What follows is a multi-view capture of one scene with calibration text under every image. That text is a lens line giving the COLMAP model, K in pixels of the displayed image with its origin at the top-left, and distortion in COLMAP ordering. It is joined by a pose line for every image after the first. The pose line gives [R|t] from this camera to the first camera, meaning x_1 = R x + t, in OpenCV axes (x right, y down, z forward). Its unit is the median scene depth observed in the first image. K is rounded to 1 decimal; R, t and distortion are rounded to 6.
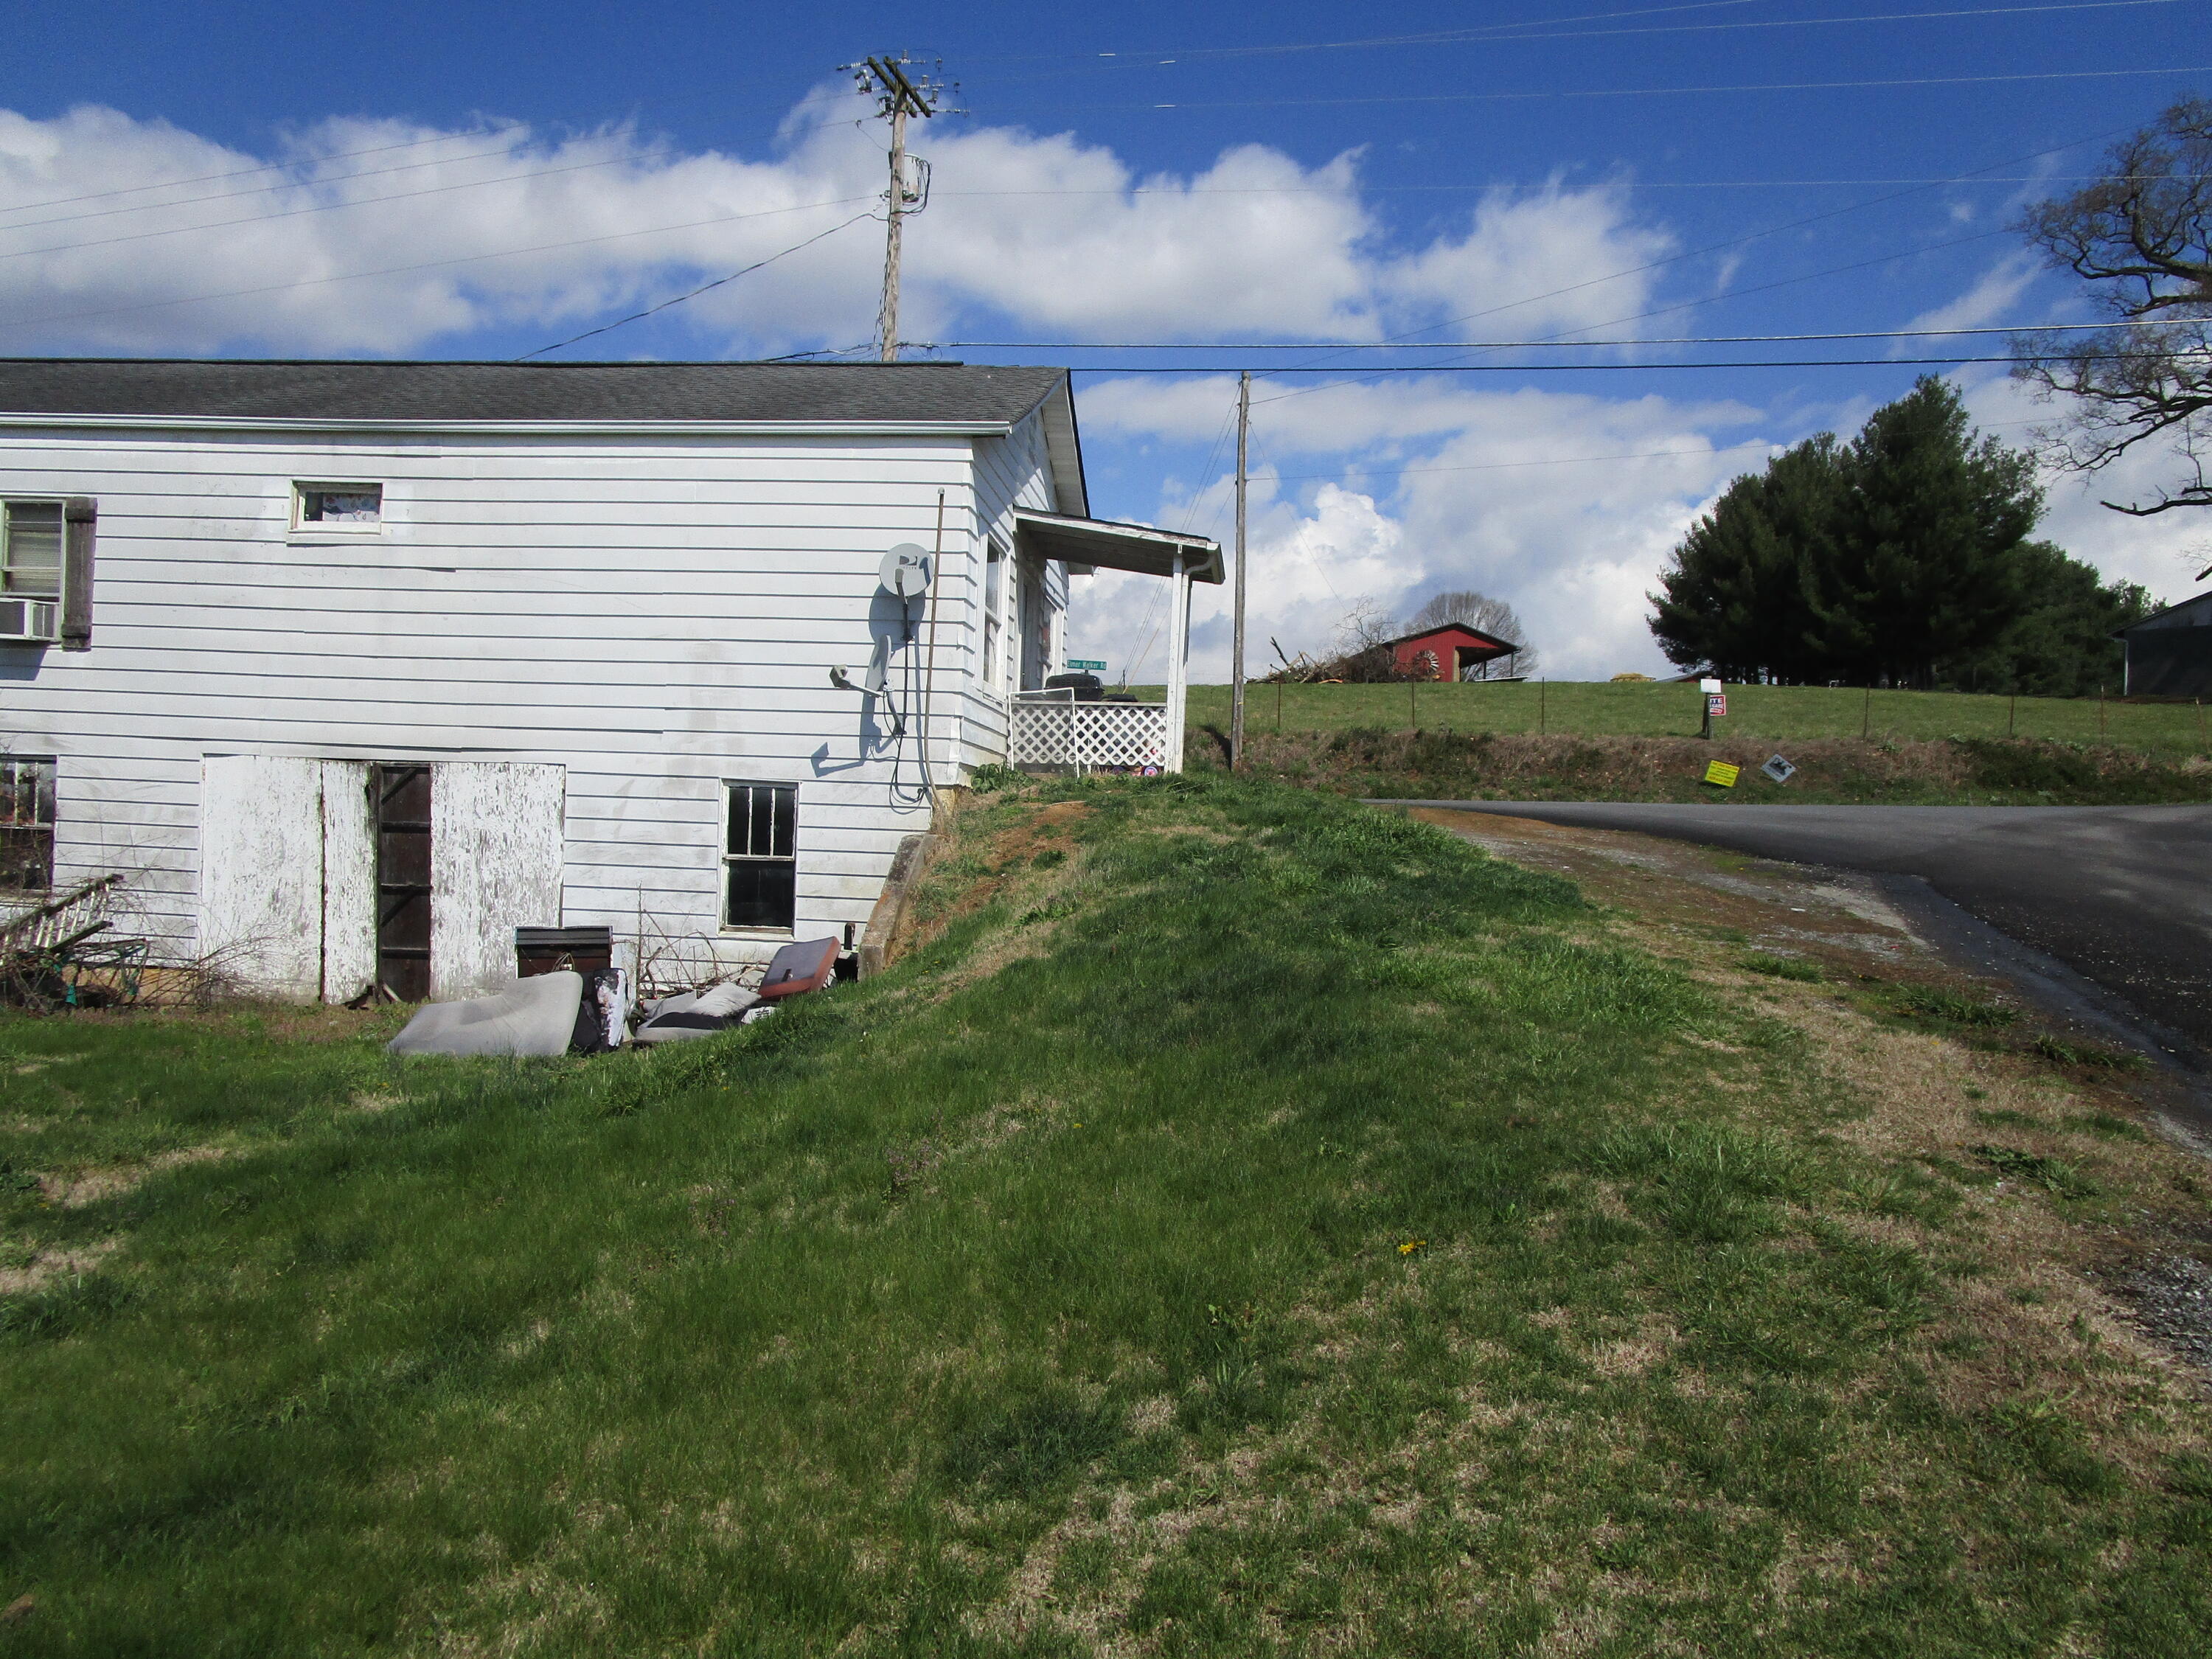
lens RADIAL K [[1582.1, 0, 1115.9], [0, 1582.1, 835.9], [0, 0, 1]] dist [-0.029500, 0.010410]
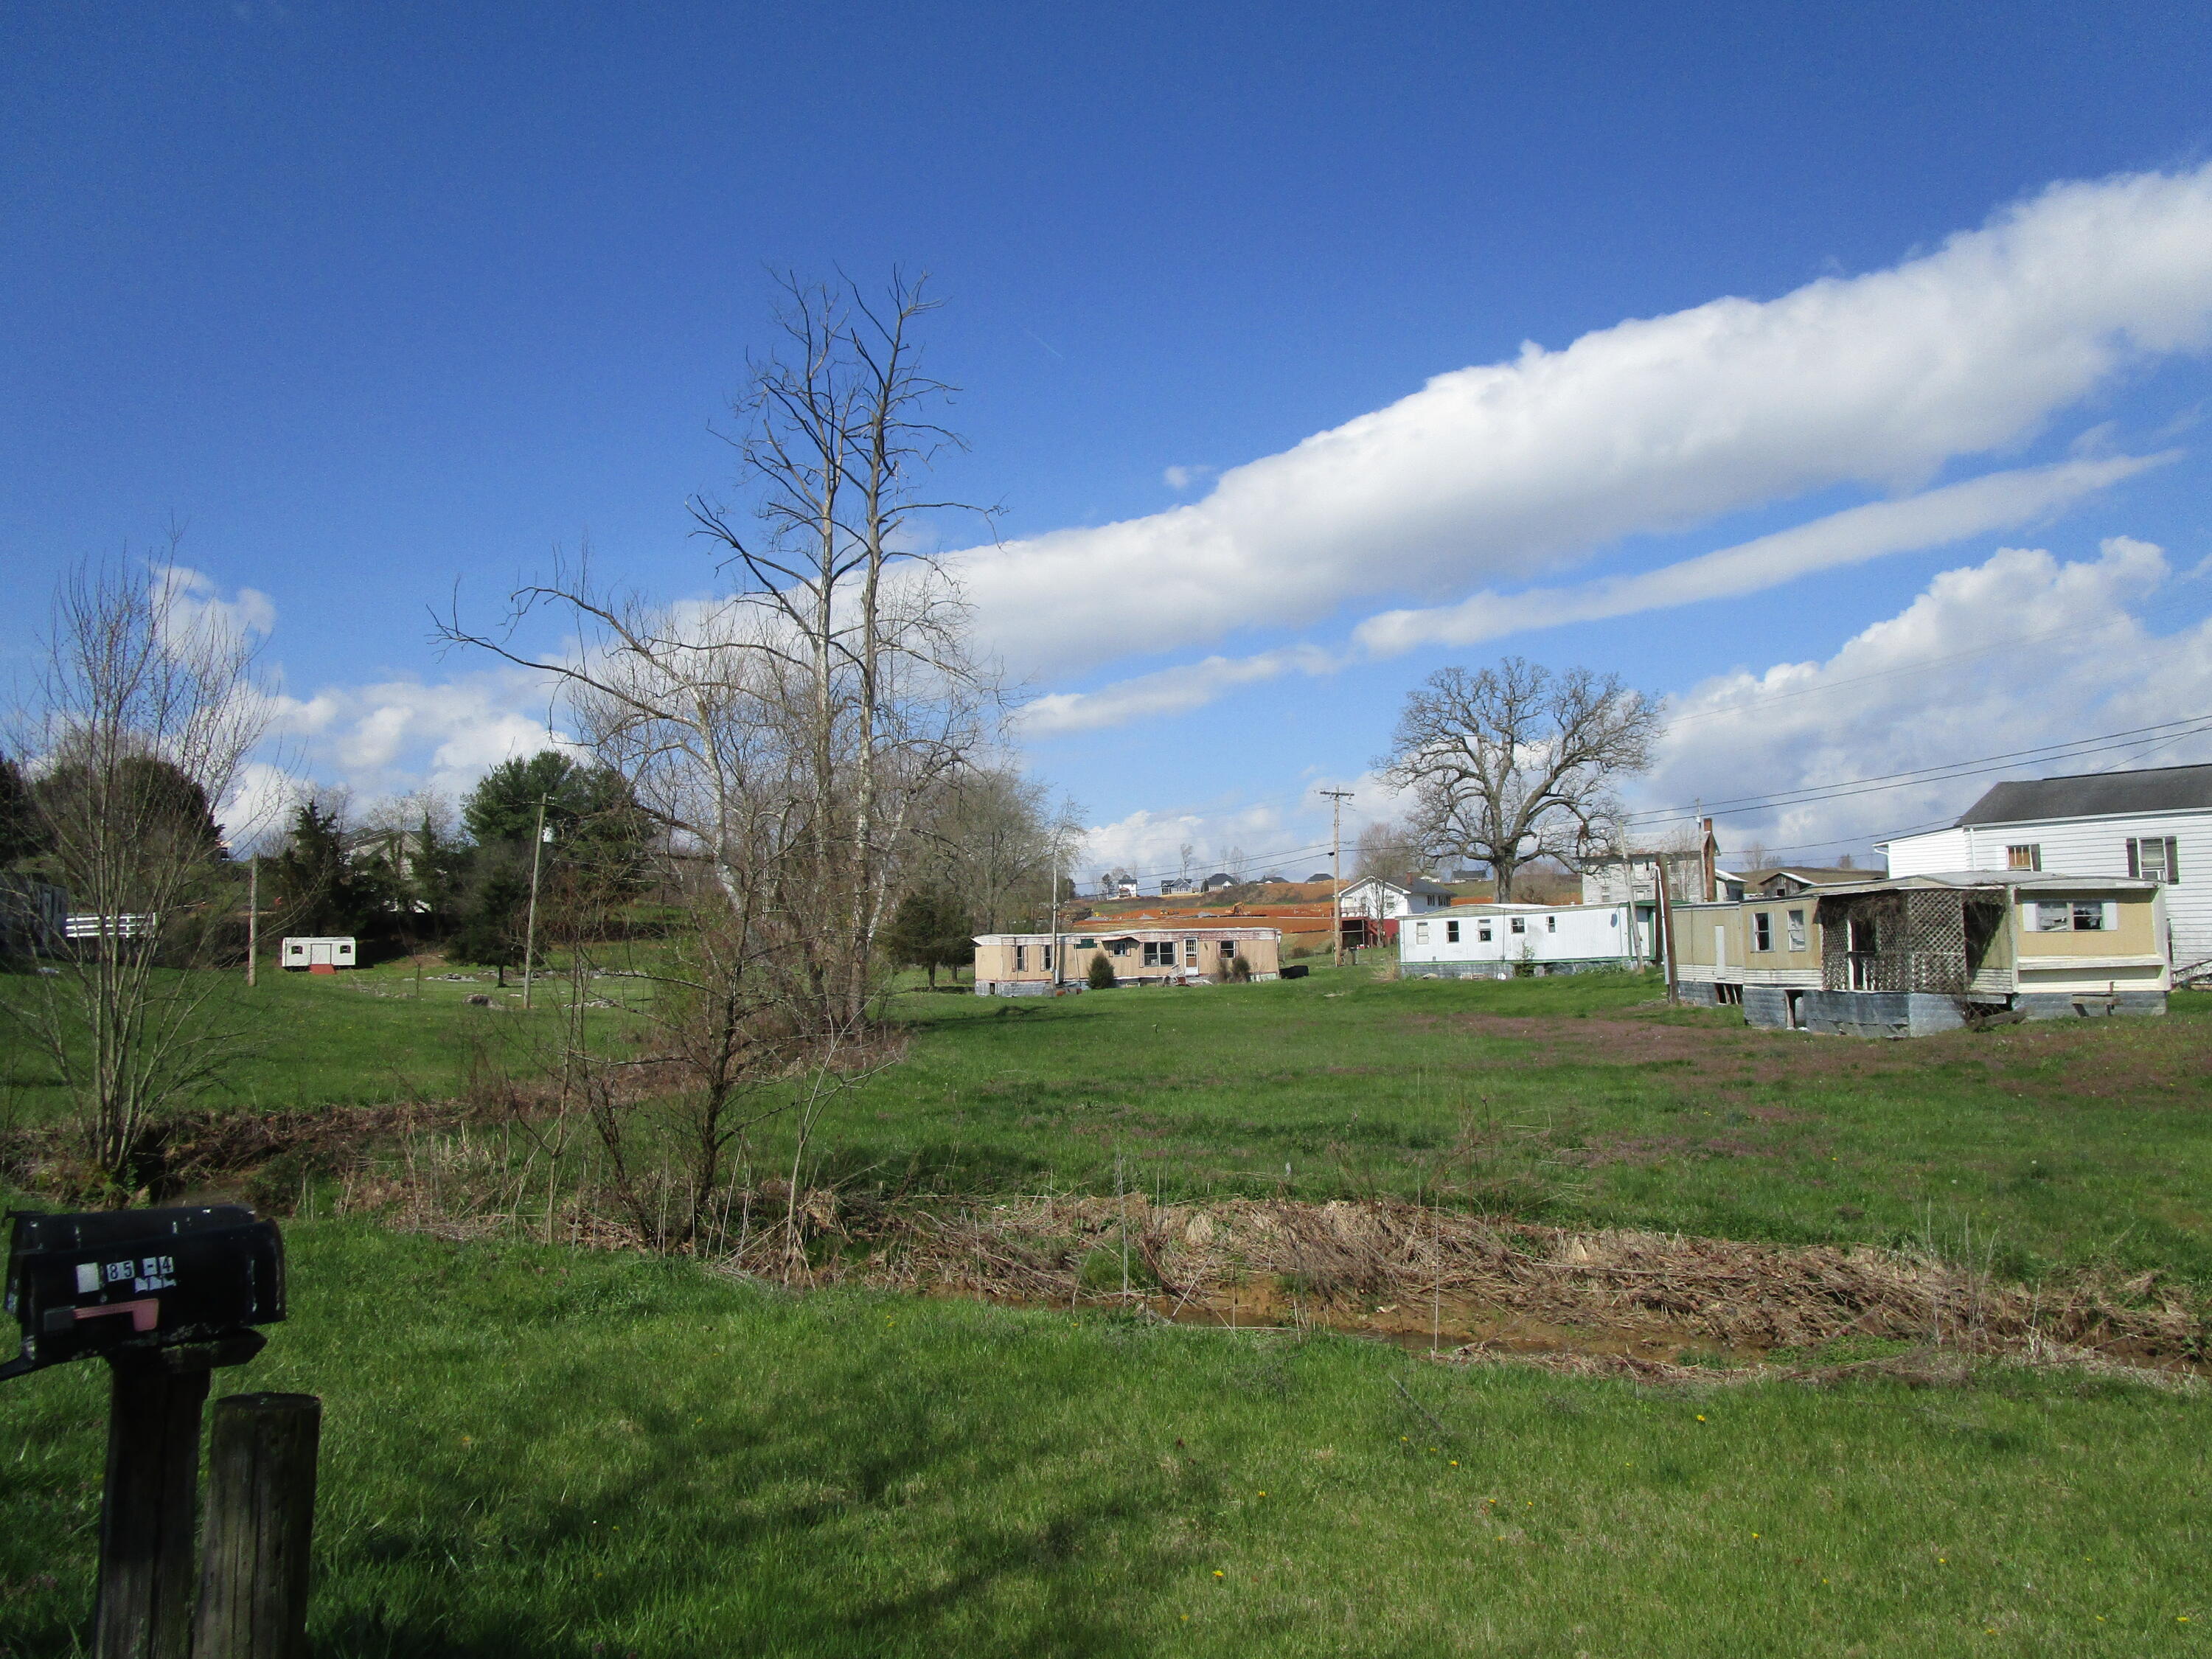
lens RADIAL K [[1582.1, 0, 1110.4], [0, 1582.1, 875.4], [0, 0, 1]] dist [-0.029500, 0.010410]
pose [[0.690994, -0.088859, -0.717378, 0.118024], [0.040668, 0.995623, -0.084151, 0.040758], [0.721716, 0.028973, 0.691583, -2.746006]]
